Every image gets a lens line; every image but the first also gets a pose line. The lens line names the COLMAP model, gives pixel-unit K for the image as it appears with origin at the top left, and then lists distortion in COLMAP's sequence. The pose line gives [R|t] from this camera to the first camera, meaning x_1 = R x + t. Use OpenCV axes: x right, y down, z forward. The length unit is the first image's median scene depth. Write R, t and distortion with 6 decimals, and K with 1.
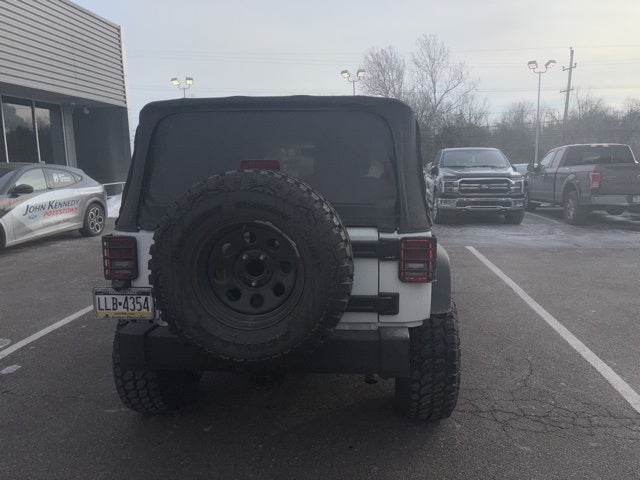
lens RADIAL K [[490.4, 0, 332.6], [0, 490.4, 238.7], [0, 0, 1]] dist [0.060790, -0.070253]
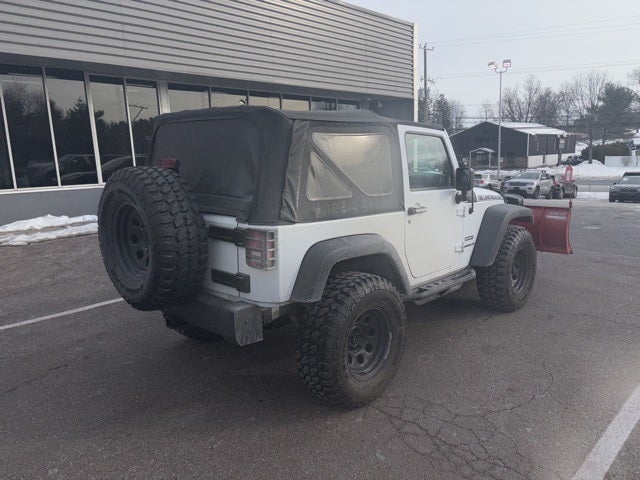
lens RADIAL K [[494.2, 0, 321.3], [0, 494.2, 242.3], [0, 0, 1]] dist [0.054763, -0.043295]
pose [[0.779324, 0.115968, -0.615797, 0.279904], [-0.094359, 0.993238, 0.067632, -0.018030], [0.619476, 0.005399, 0.784997, 0.050335]]
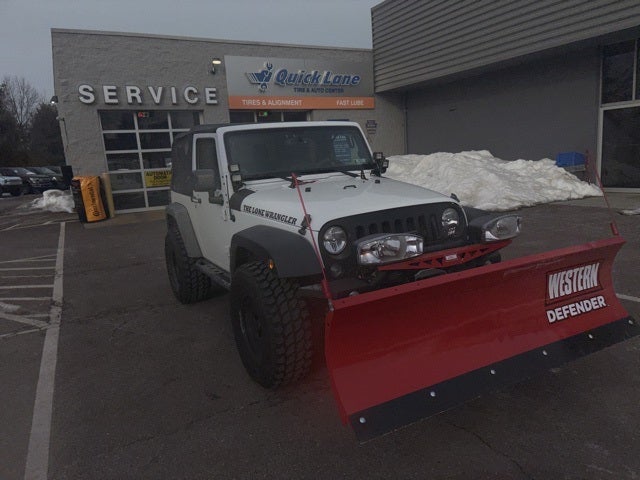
lens RADIAL K [[475.6, 0, 328.7], [0, 475.6, 250.5], [0, 0, 1]] dist [0.057370, -0.062168]
pose [[-0.836241, 0.180190, -0.517912, 0.240711], [-0.005903, 0.941457, 0.337080, -0.156272], [0.548330, 0.284938, -0.786222, 0.981317]]
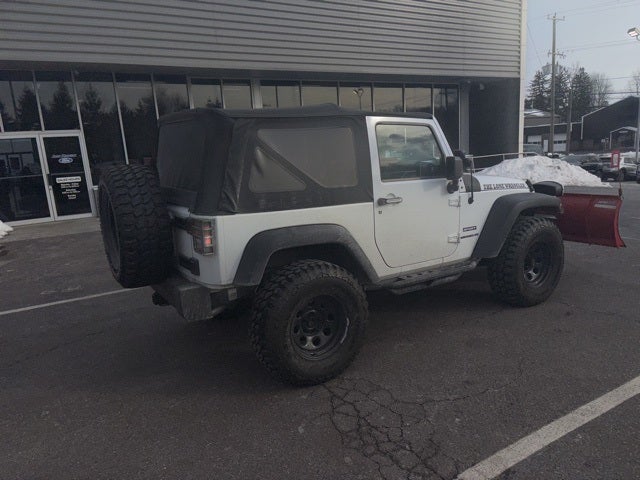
lens RADIAL K [[490.7, 0, 317.3], [0, 490.7, 251.6], [0, 0, 1]] dist [0.063212, -0.059827]
pose [[0.599462, 0.155790, -0.785095, 0.387835], [-0.084864, 0.987717, 0.131199, -0.032132], [0.795891, -0.012023, 0.605320, 0.128166]]
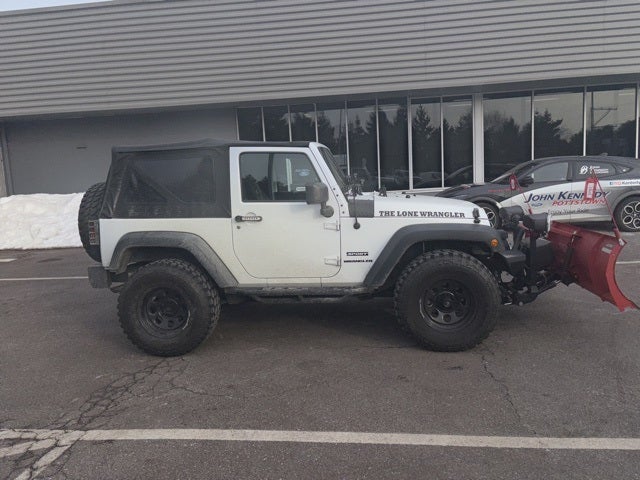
lens RADIAL K [[482.0, 0, 318.2], [0, 482.0, 233.5], [0, 0, 1]] dist [0.058013, -0.059425]
pose [[-0.036440, 0.144809, -0.988788, 0.568267], [-0.108829, 0.982986, 0.147970, -0.091990], [0.993392, 0.113001, -0.020061, 0.534209]]
